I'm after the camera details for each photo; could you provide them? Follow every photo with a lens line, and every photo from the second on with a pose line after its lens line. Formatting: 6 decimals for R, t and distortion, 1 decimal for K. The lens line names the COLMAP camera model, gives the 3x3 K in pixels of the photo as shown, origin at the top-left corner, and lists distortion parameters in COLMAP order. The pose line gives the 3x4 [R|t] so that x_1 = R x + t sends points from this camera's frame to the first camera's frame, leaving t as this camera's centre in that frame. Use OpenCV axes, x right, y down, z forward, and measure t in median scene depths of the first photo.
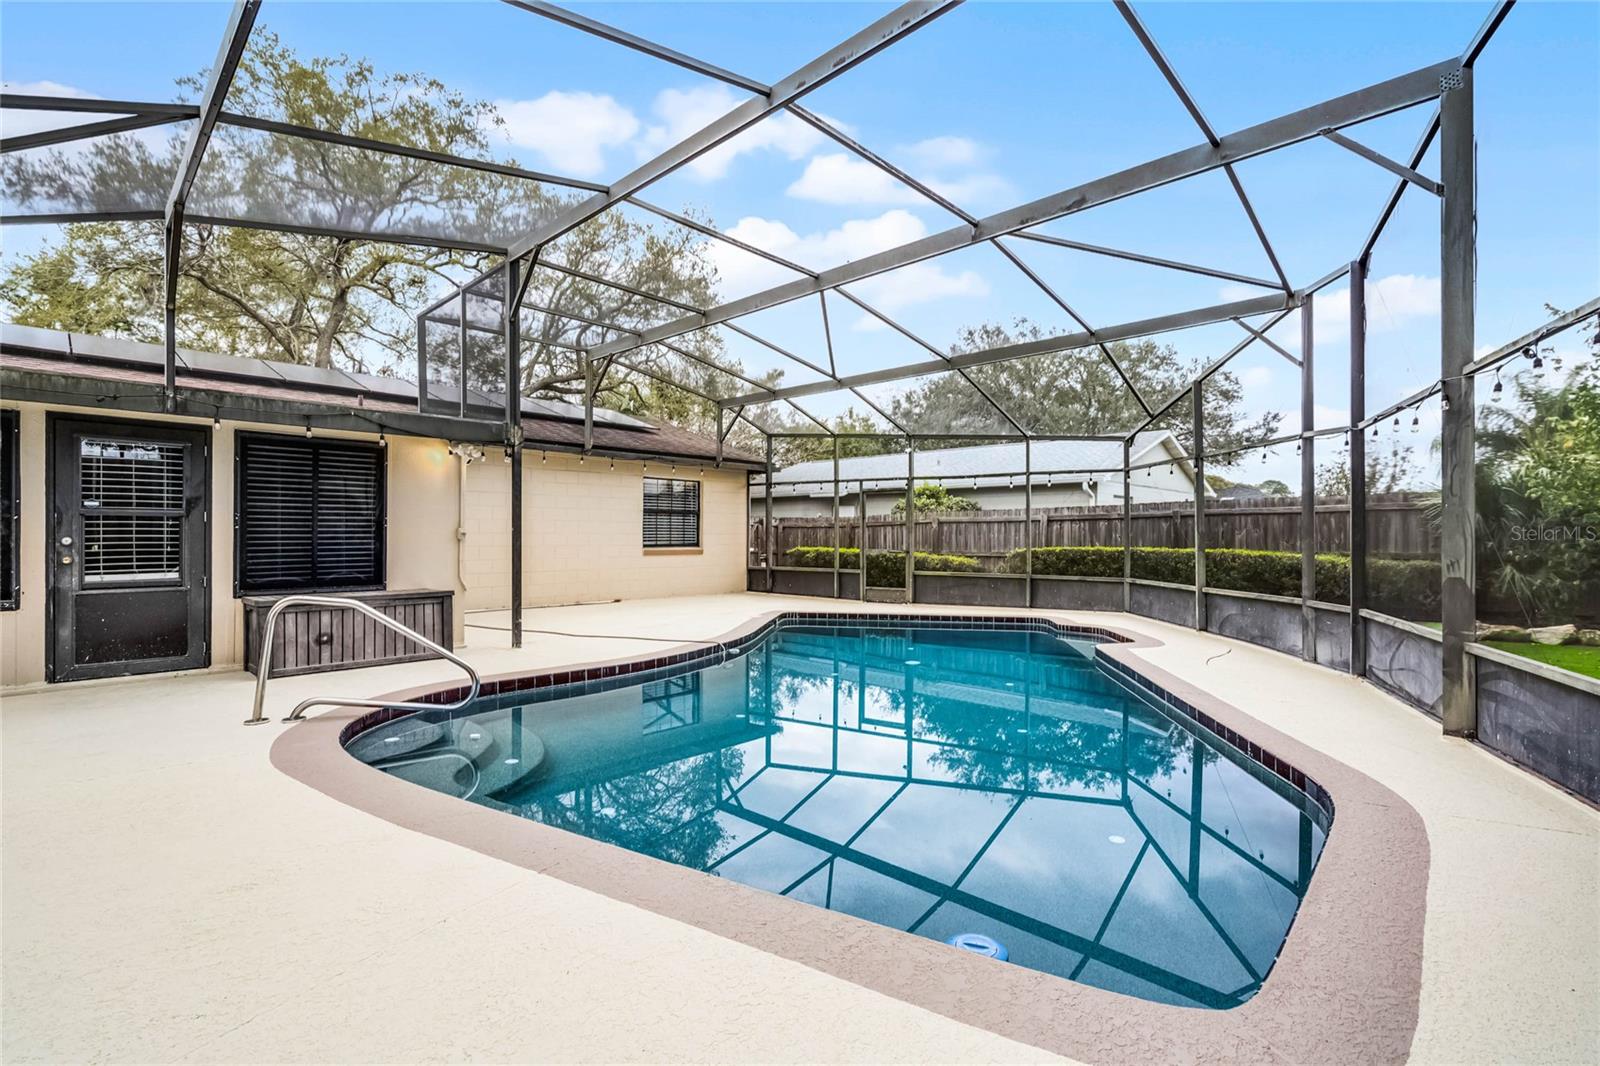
lens RADIAL K [[722.3, 0, 792.2], [0, 722.3, 533.9], [0, 0, 1]] dist [-0.003255, 0.000889]
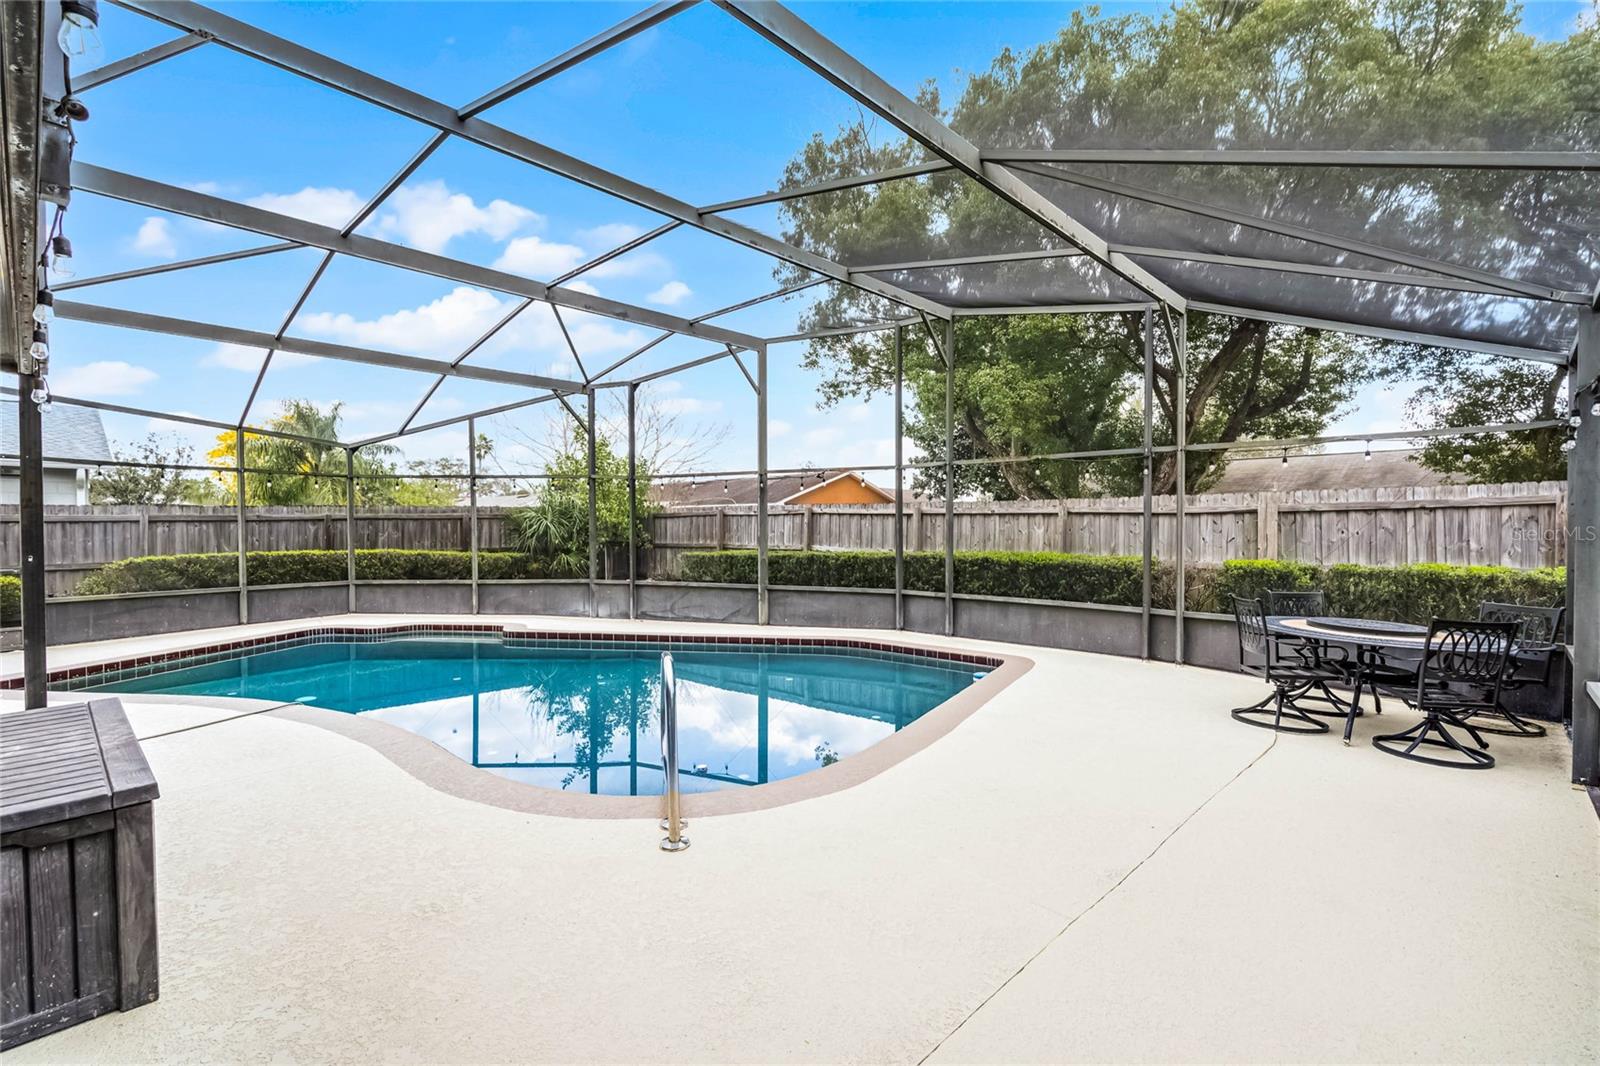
lens RADIAL K [[732.8, 0, 800.4], [0, 732.8, 534.7], [0, 0, 1]] dist [-0.002064, 0.001680]
pose [[-0.007033, -0.014027, 0.999877, -0.533565], [-0.001673, 0.999900, 0.014015, -0.018682], [-0.999974, -0.001574, -0.007055, 0.319619]]
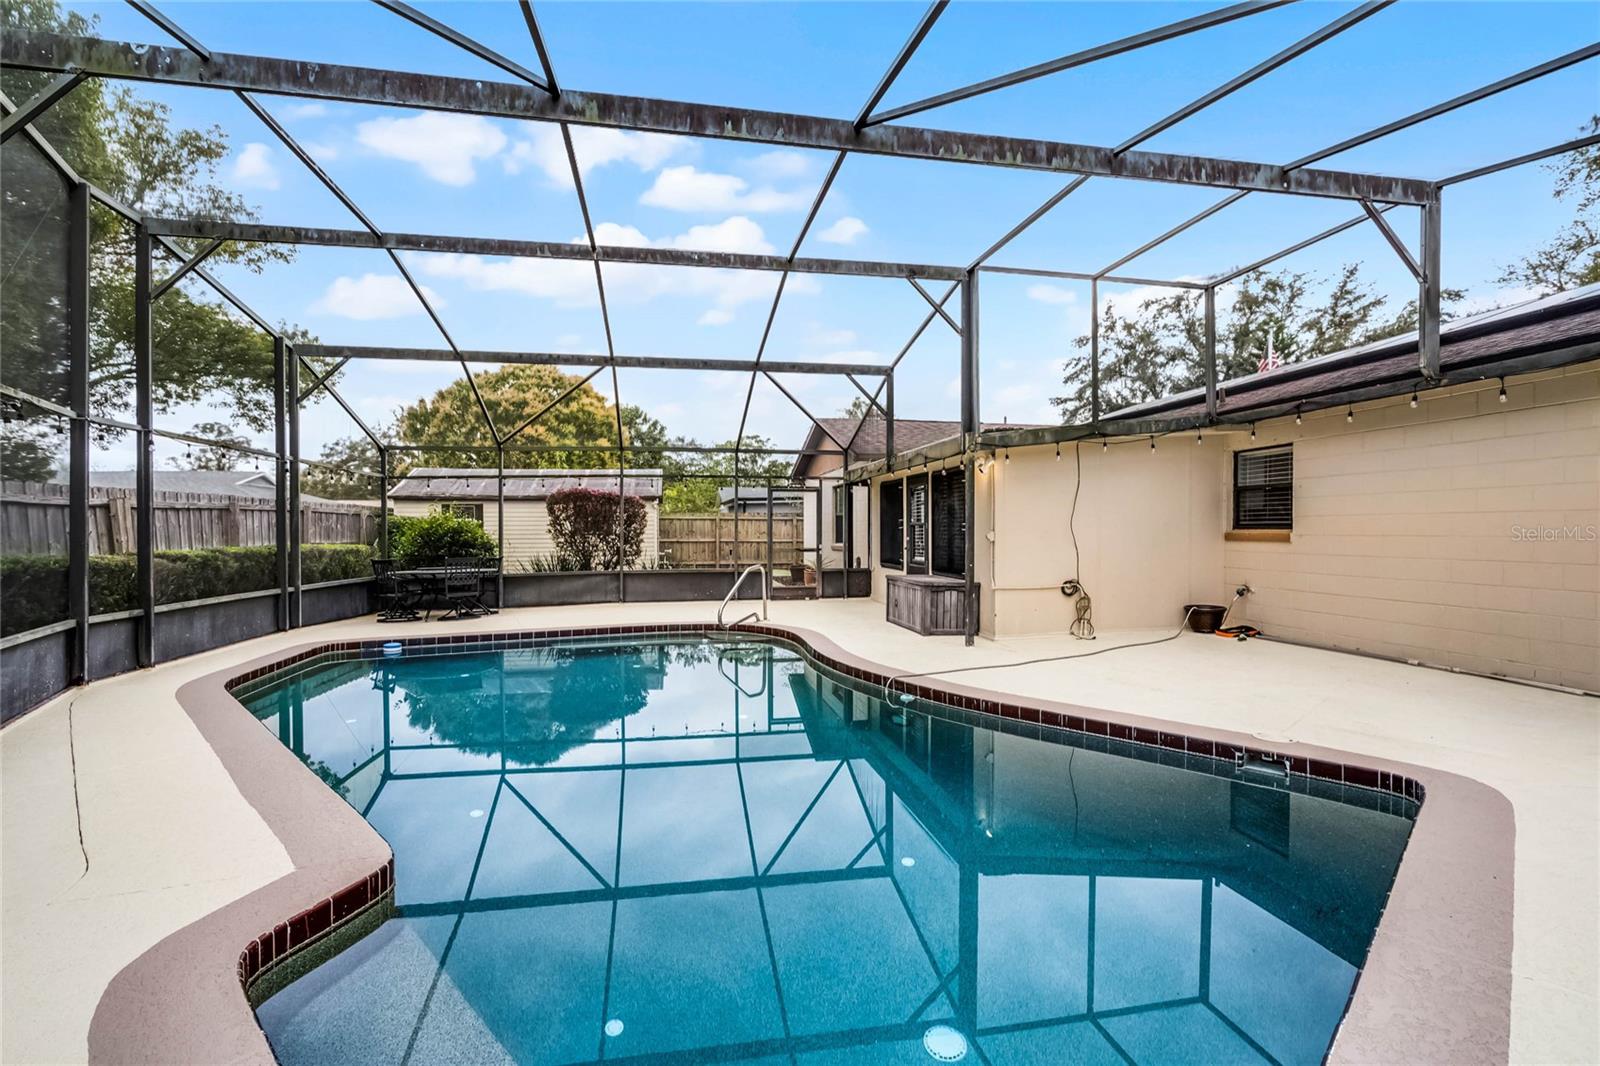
lens RADIAL K [[722.3, 0, 792.2], [0, 722.3, 533.9], [0, 0, 1]] dist [-0.003255, 0.000889]
pose [[-0.590240, 0.002969, -0.807222, 0.373850], [0.001948, 0.999996, 0.002253, -0.003558], [0.807225, -0.000243, -0.590243, 0.868817]]
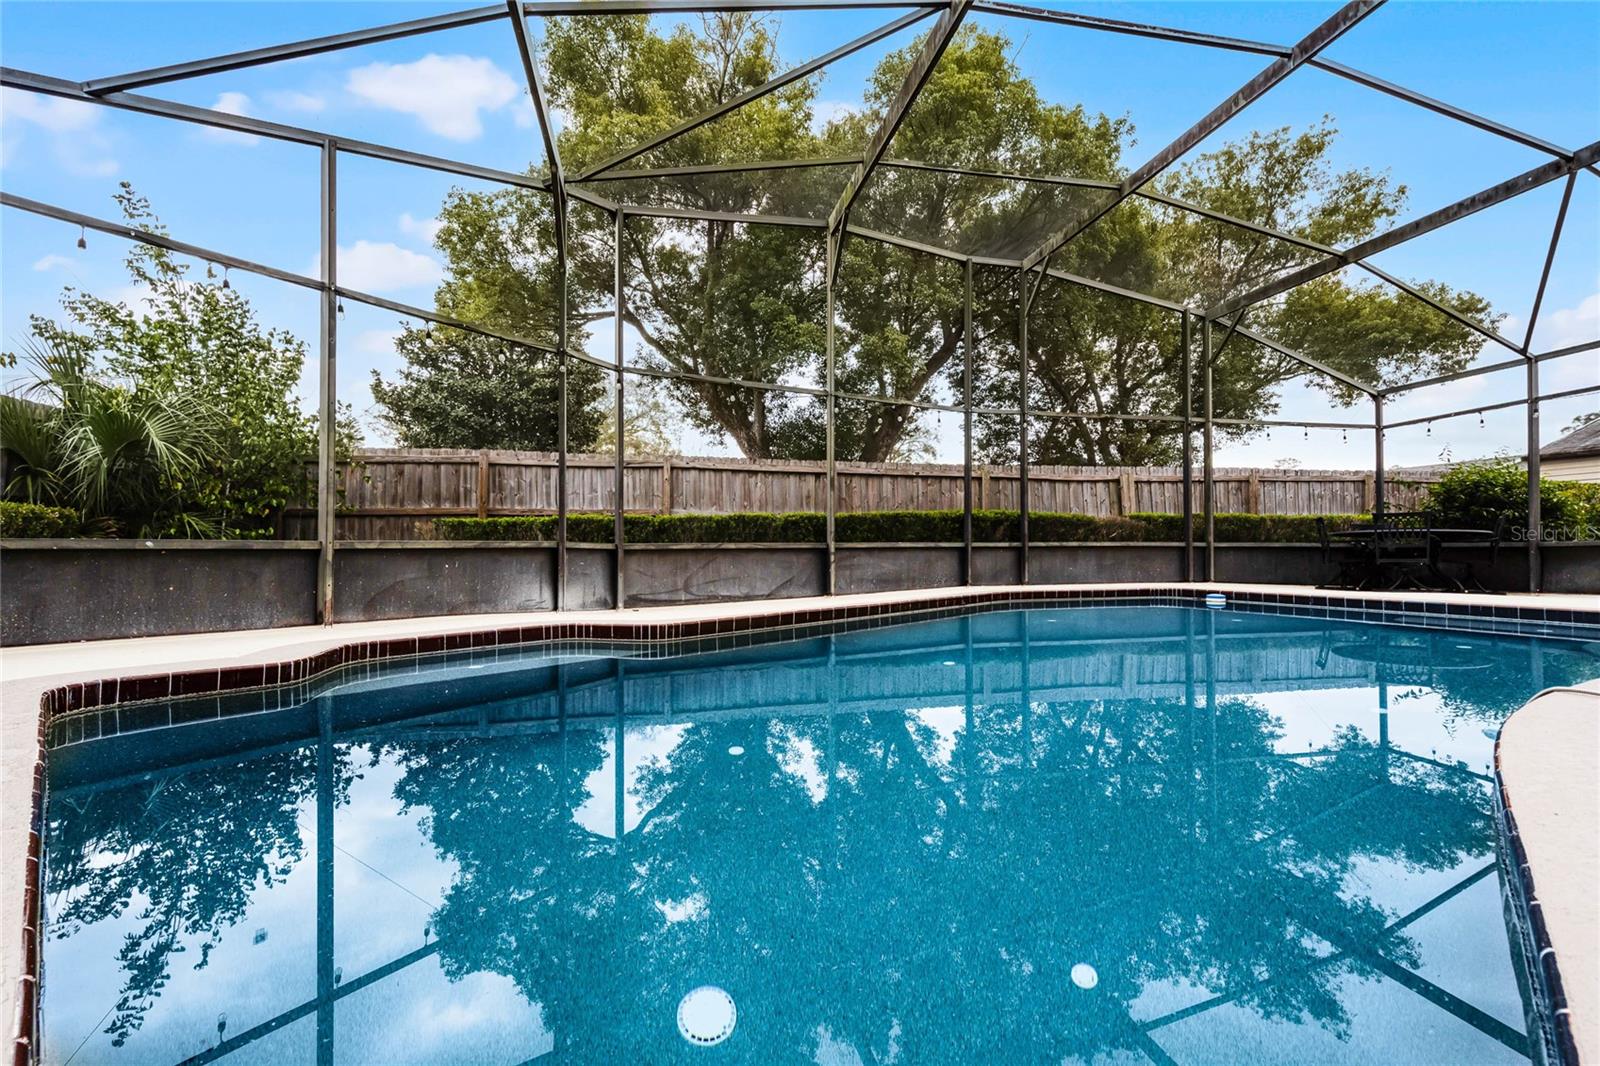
lens RADIAL K [[722.7, 0, 804.3], [0, 722.7, 532.6], [0, 0, 1]] dist [-0.001683, 0.001030]
pose [[-0.824469, 0.010596, 0.565808, -0.009681], [-0.000451, 0.999812, -0.019381, 0.057239], [-0.565907, -0.016234, -0.824309, 0.903683]]
